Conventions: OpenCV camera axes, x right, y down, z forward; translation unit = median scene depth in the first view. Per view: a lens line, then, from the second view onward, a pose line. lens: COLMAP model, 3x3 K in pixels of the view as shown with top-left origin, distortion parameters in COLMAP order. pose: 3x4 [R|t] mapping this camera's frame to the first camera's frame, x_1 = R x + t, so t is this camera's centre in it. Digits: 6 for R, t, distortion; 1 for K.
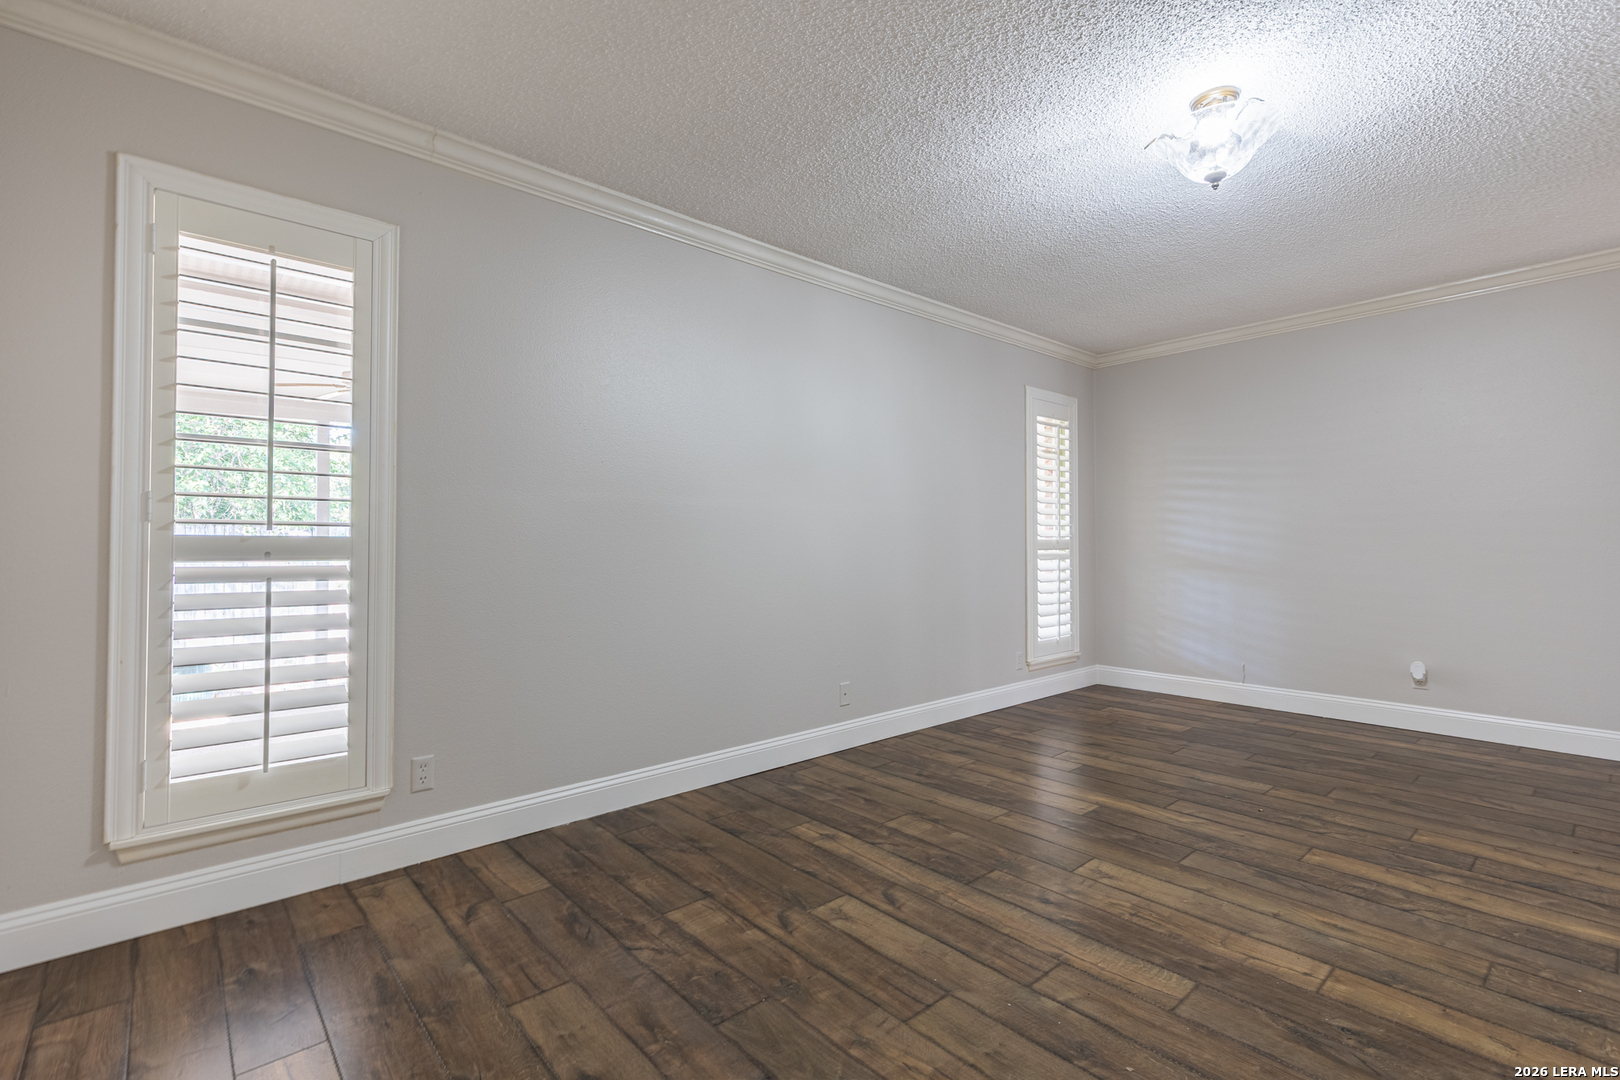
lens RADIAL K [[728.6, 0, 800.5], [0, 728.6, 544.1], [0, 0, 1]] dist [0.007899, -0.001045]
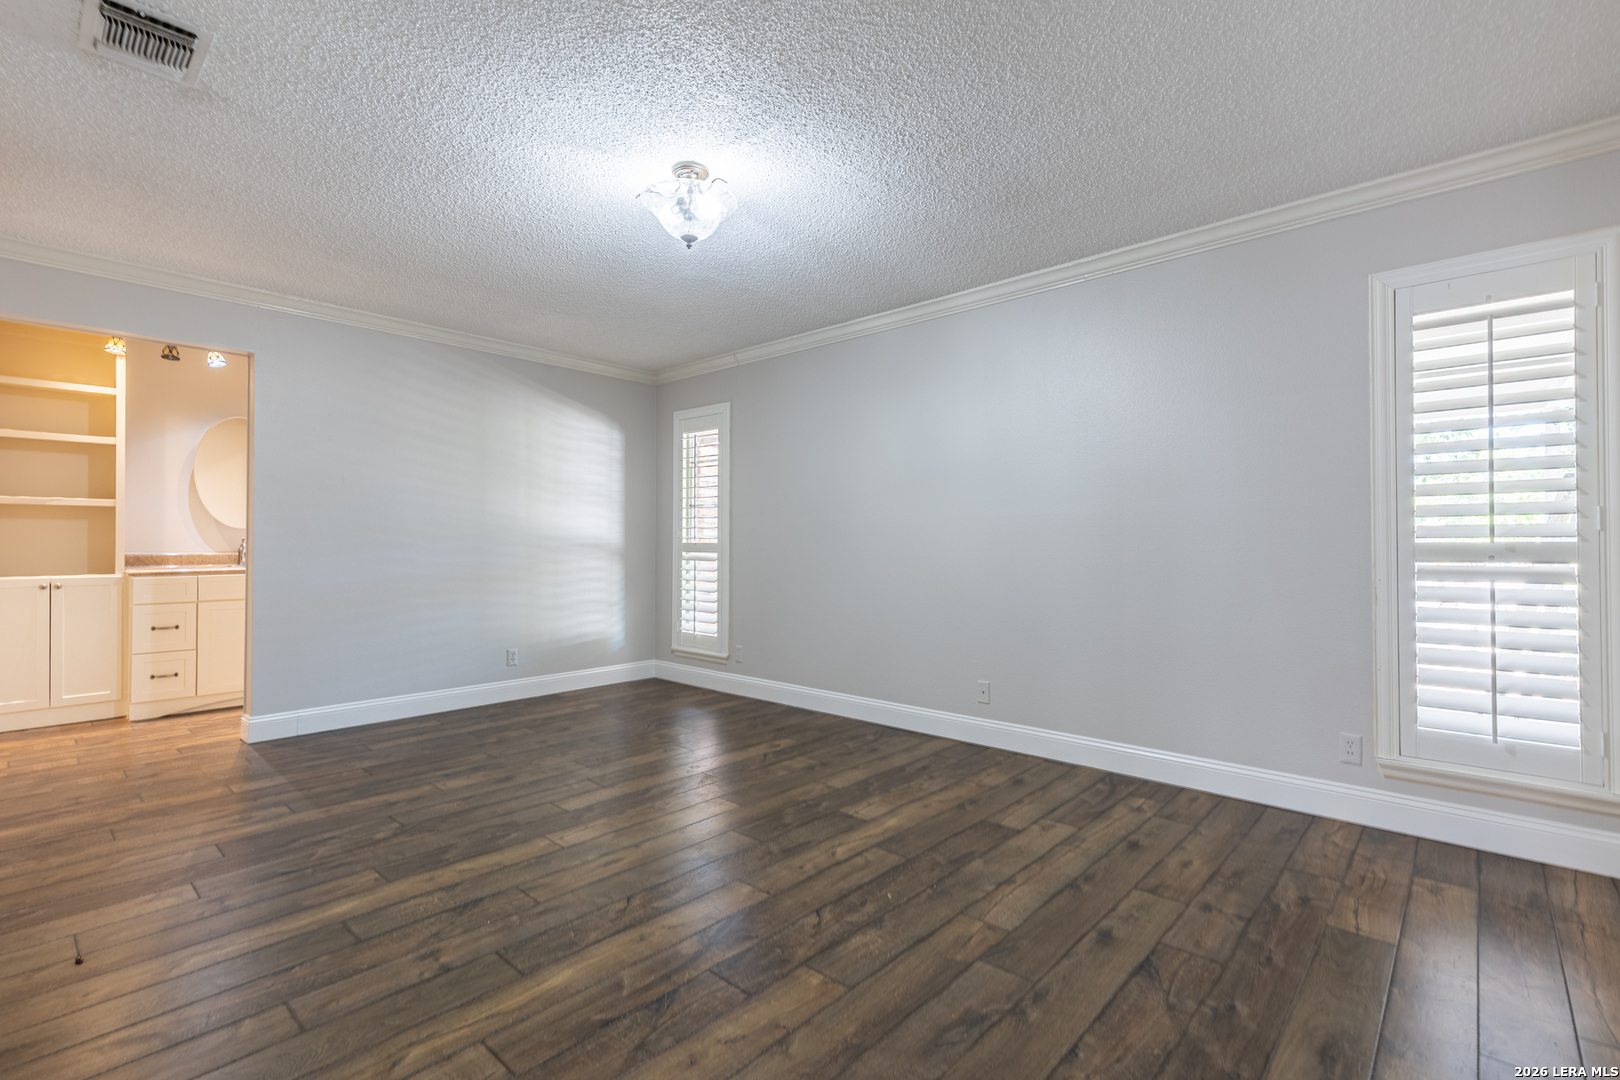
lens RADIAL K [[728.6, 0, 814.7], [0, 728.6, 539.5], [0, 0, 1]] dist [0.007899, -0.001045]
pose [[0.118799, -0.005378, -0.992904, 1.557871], [-0.004114, 0.999974, -0.005909, -0.006516], [0.992910, 0.004787, 0.118774, 0.933622]]
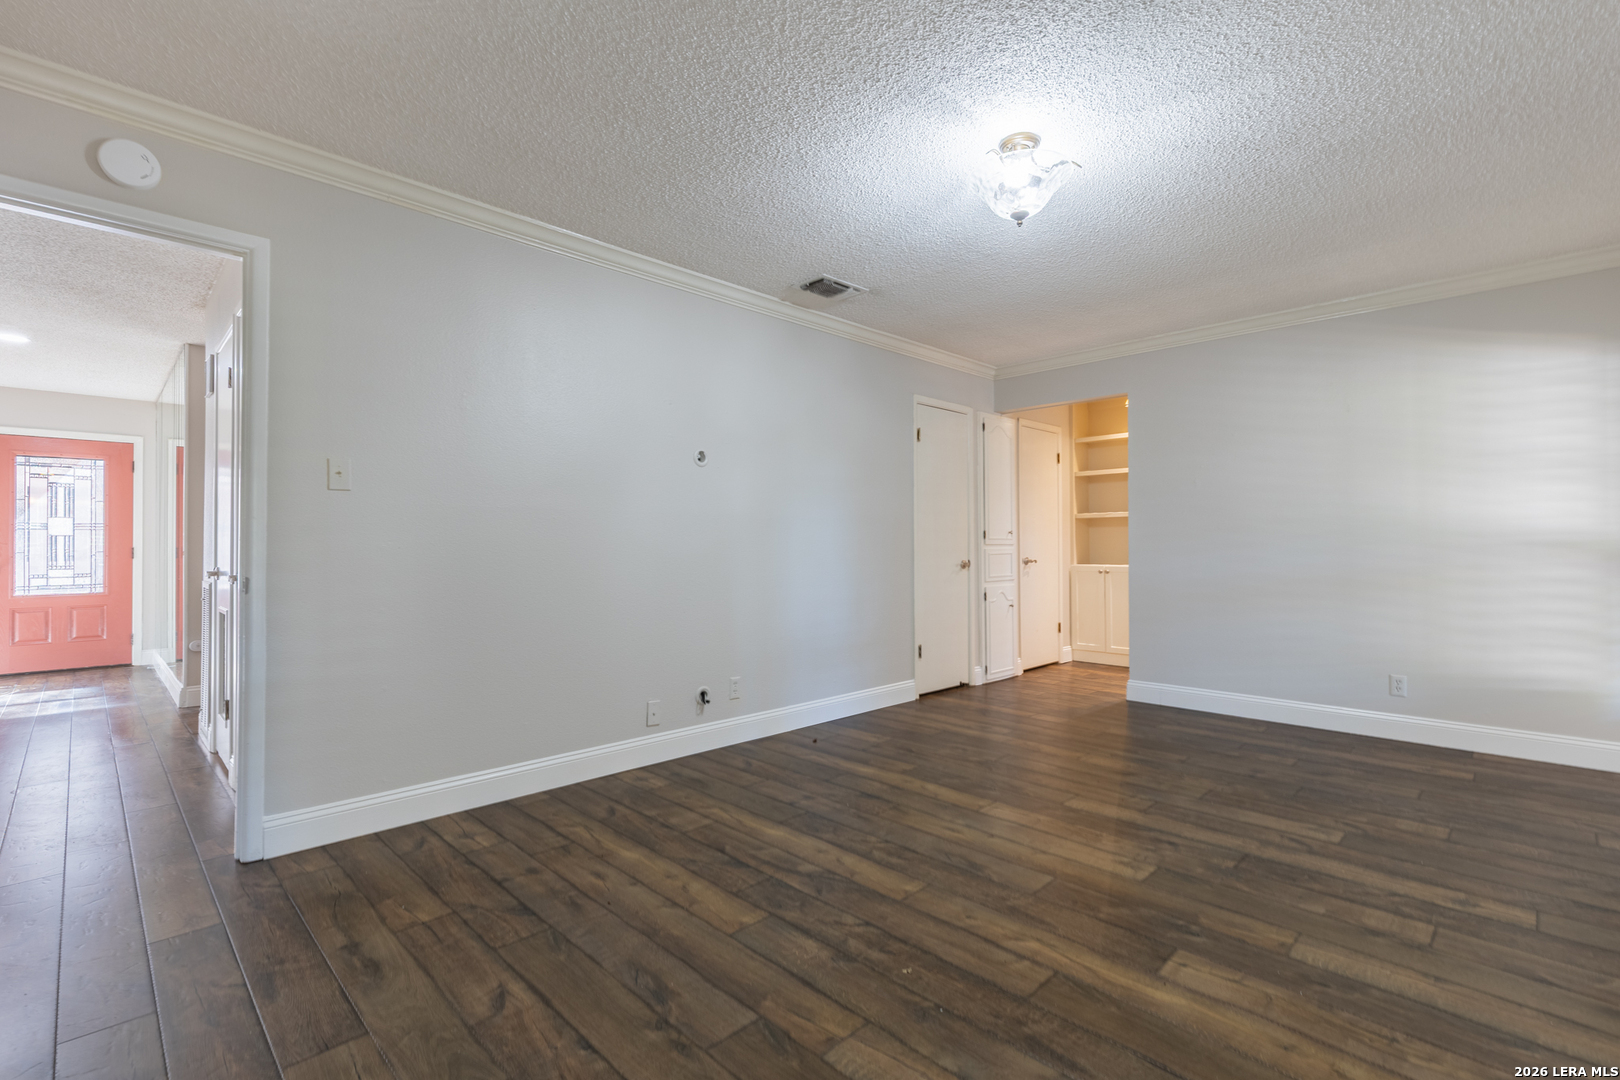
lens RADIAL K [[728.6, 0, 819.6], [0, 728.6, 534.6], [0, 0, 1]] dist [0.007899, -0.001045]
pose [[-0.997193, 0.002848, -0.074815, 0.845488], [0.003766, 0.999919, -0.012143, -0.003905], [0.074774, -0.012390, -0.997124, 1.828484]]
